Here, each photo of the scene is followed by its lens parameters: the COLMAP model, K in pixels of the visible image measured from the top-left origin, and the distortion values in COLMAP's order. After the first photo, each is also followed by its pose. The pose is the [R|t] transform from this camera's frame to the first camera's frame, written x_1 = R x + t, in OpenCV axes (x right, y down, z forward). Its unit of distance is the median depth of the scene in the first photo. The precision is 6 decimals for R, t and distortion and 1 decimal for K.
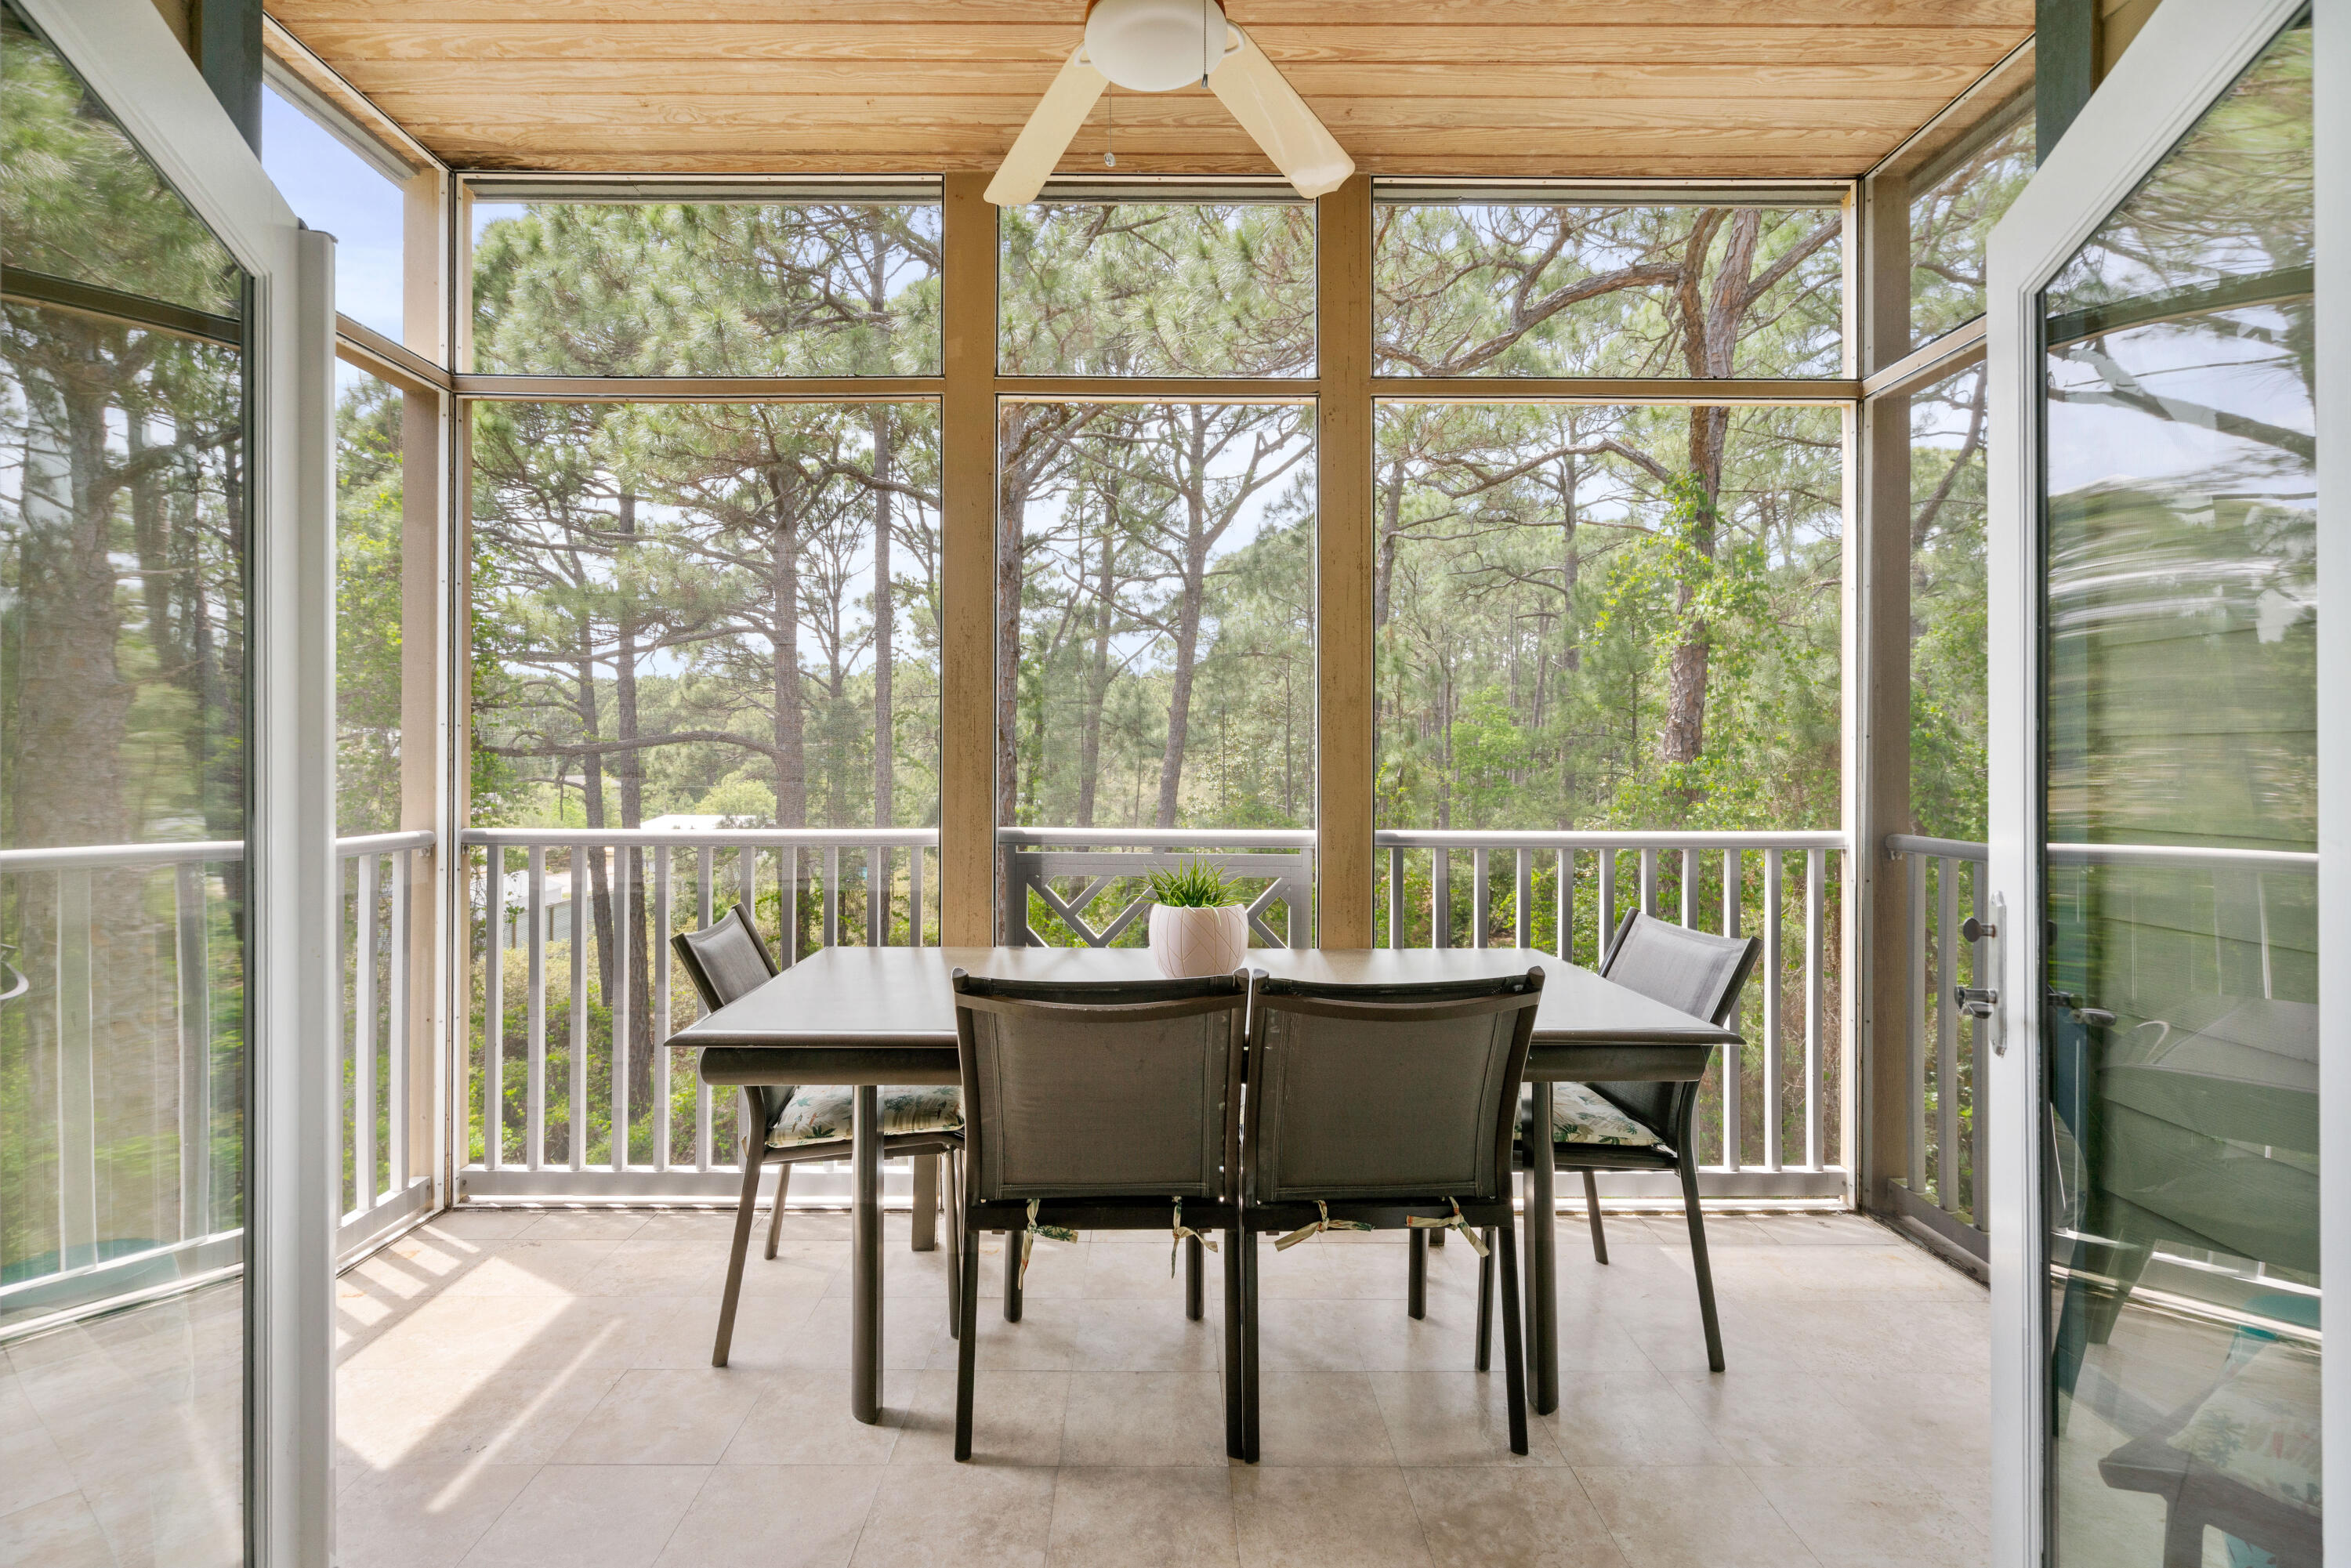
lens RADIAL K [[1078.2, 0, 1162.1], [0, 1078.2, 754.5], [0, 0, 1]] dist [-0.005835, 0.003434]
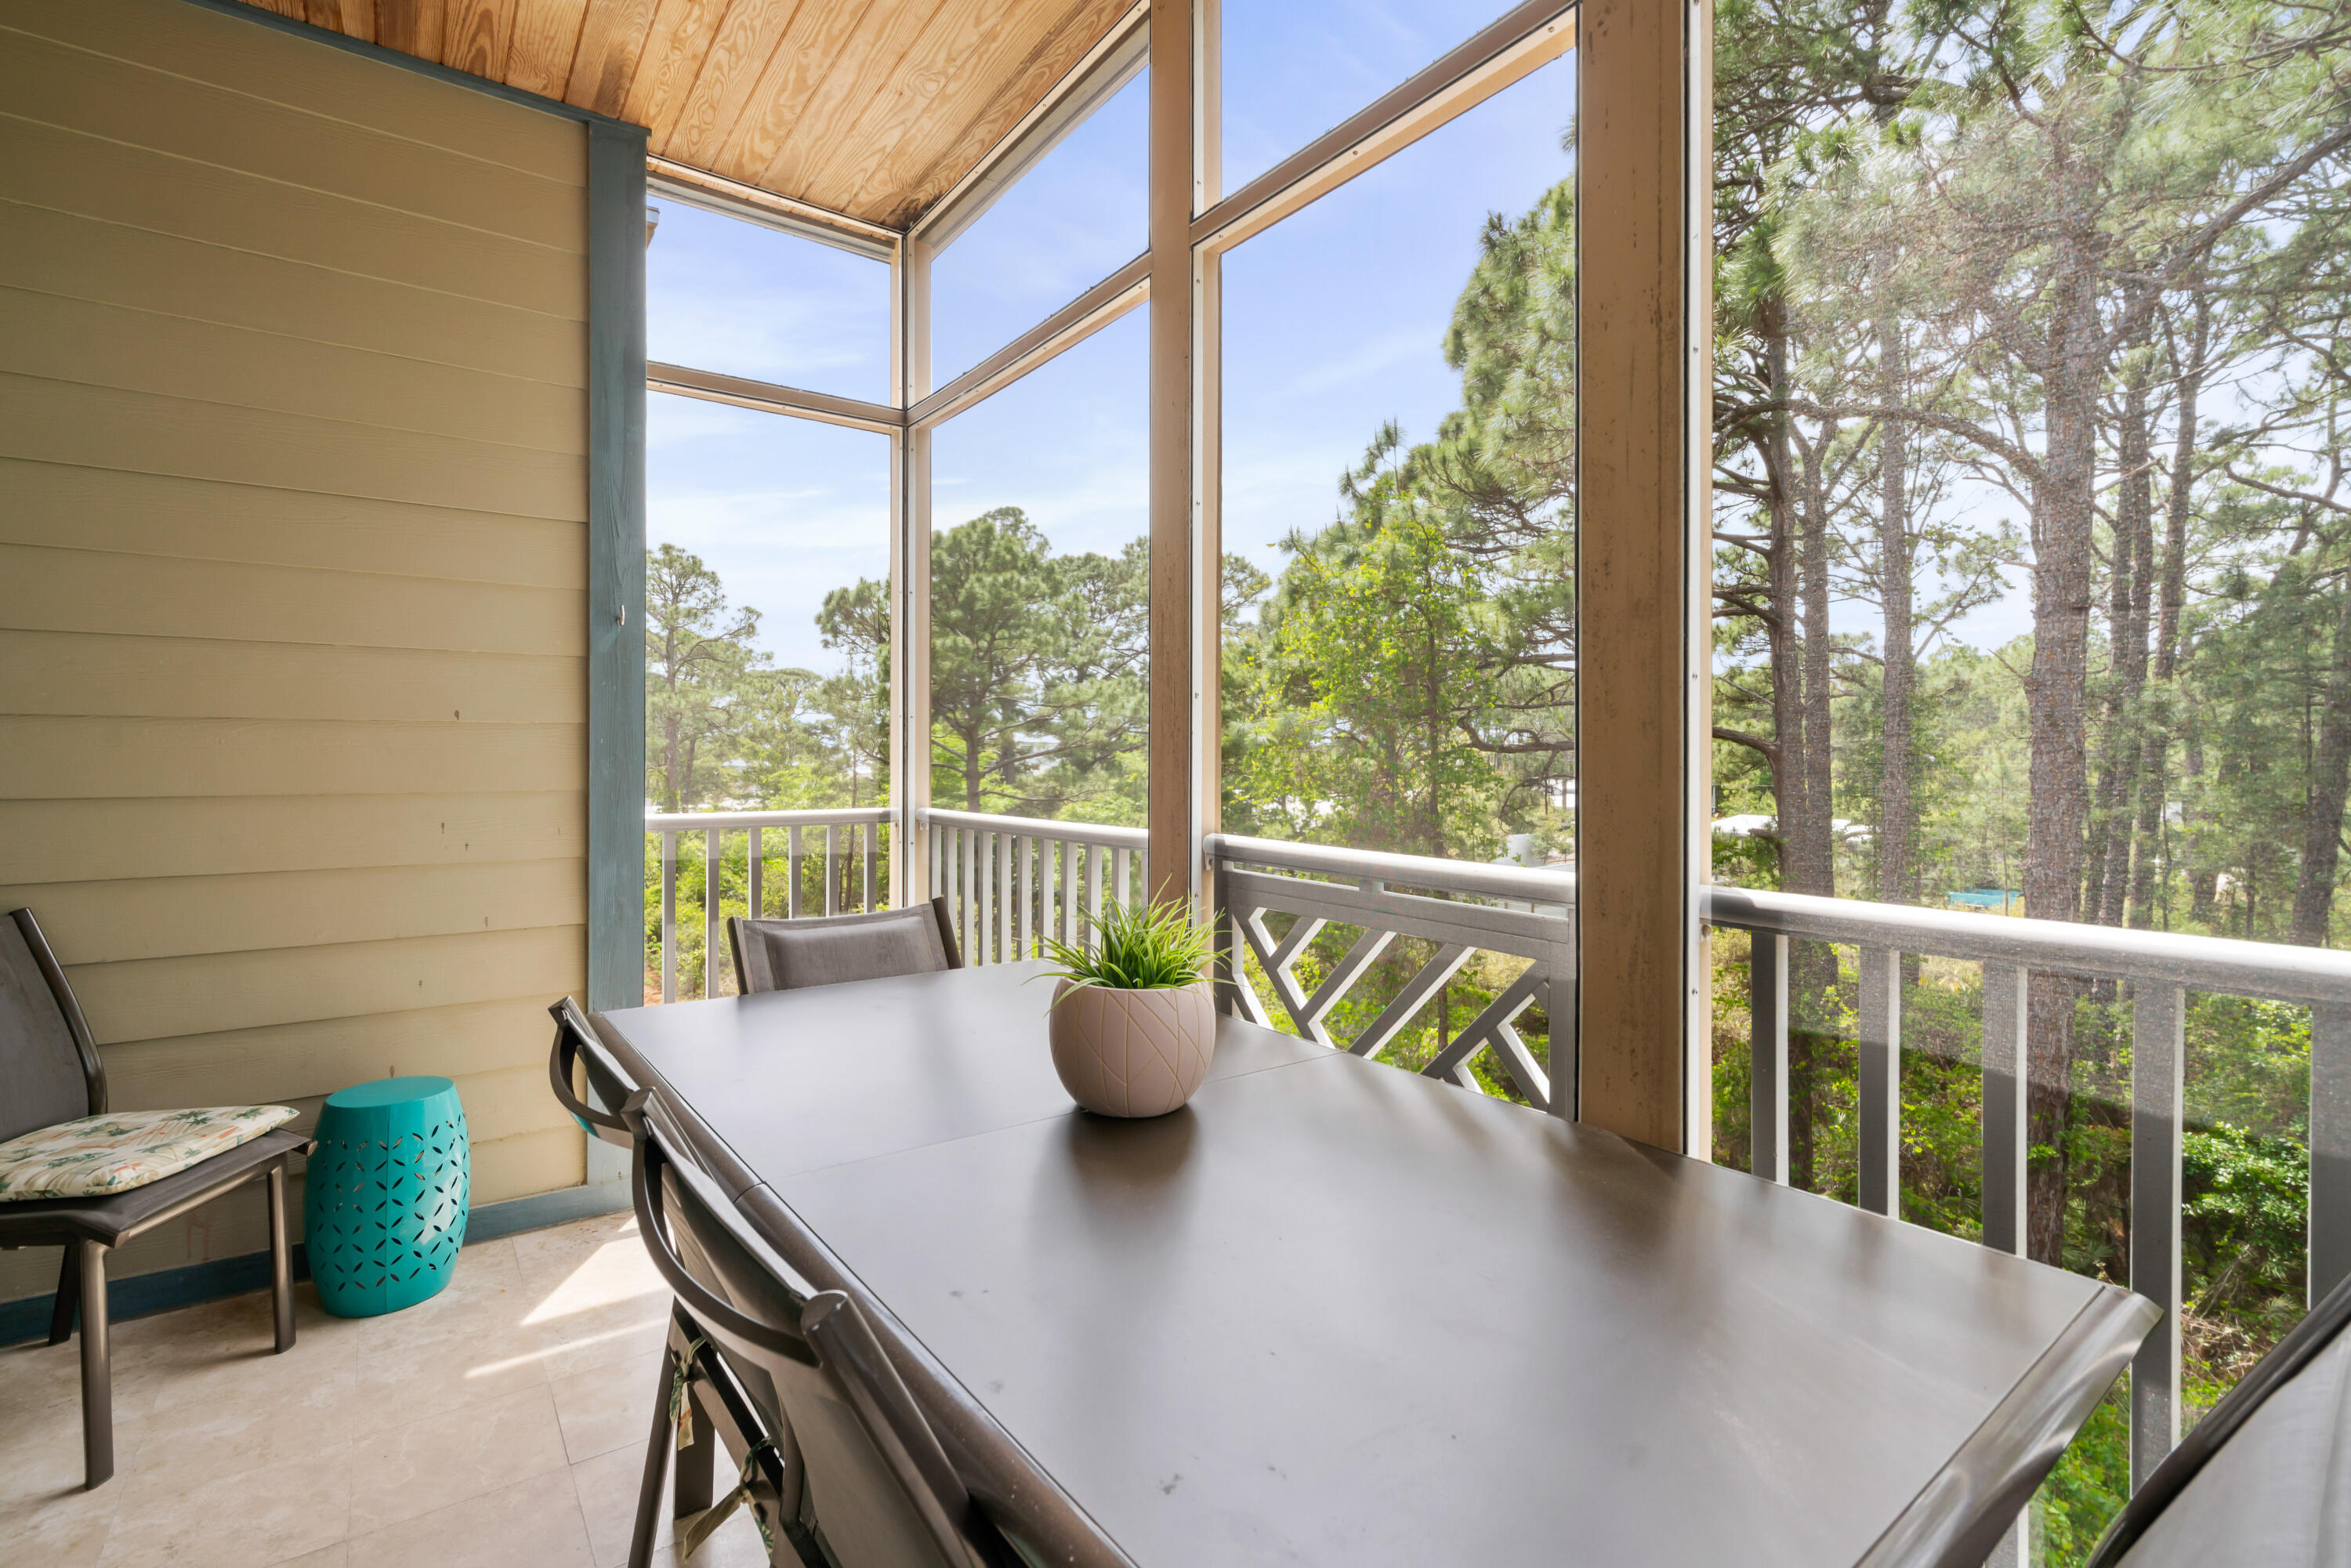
lens RADIAL K [[1078.2, 0, 1163.1], [0, 1078.2, 748.8], [0, 0, 1]] dist [-0.005835, 0.003434]
pose [[0.585676, -0.004205, -0.810534, 0.430432], [0.002925, 0.999991, -0.003075, 0.012788], [0.810540, -0.000570, 0.585683, 0.543692]]
